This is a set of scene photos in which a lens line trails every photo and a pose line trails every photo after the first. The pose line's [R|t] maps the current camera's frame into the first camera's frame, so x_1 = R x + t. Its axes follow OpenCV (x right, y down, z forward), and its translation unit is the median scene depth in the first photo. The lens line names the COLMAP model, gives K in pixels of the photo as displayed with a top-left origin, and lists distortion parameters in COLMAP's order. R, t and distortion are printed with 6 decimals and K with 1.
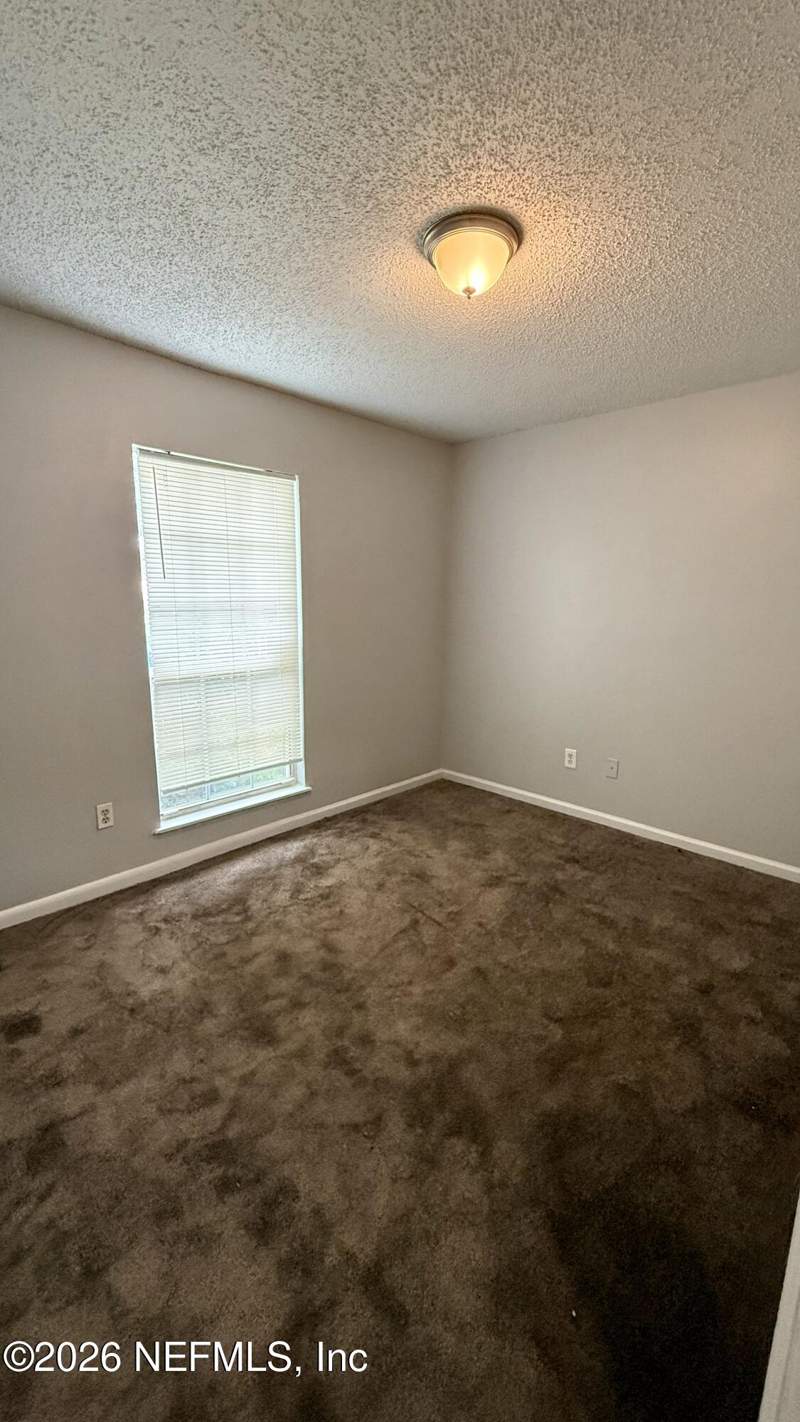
lens RADIAL K [[567.5, 0, 402.0], [0, 567.5, 714.4], [0, 0, 1]] dist [-0.000287, 0.000279]
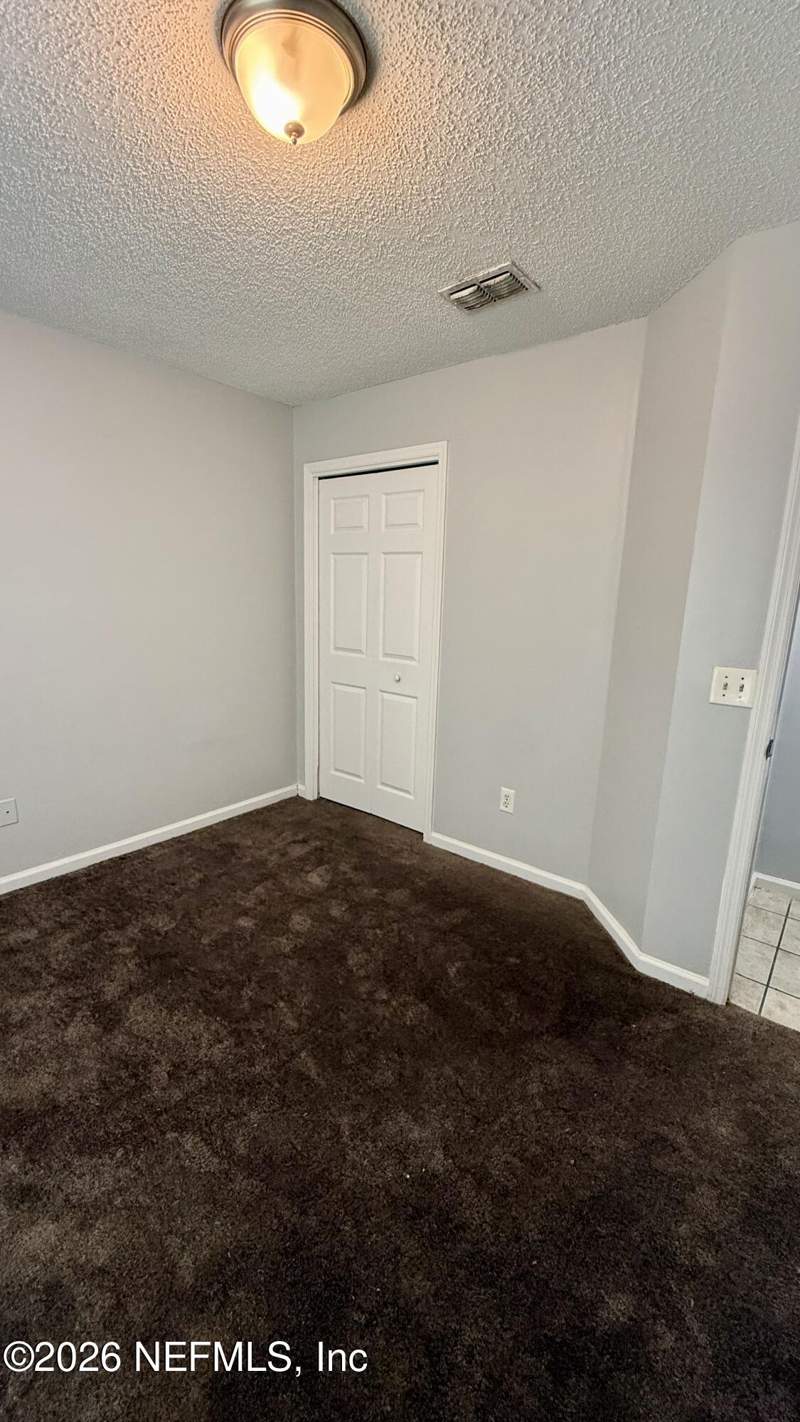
lens RADIAL K [[567.5, 0, 400.1], [0, 567.5, 705.2], [0, 0, 1]] dist [-0.000287, 0.000279]
pose [[-0.063843, -0.223423, 0.972629, -0.406154], [0.183730, 0.955326, 0.231508, -0.135194], [-0.980901, 0.193481, -0.019942, 0.588493]]
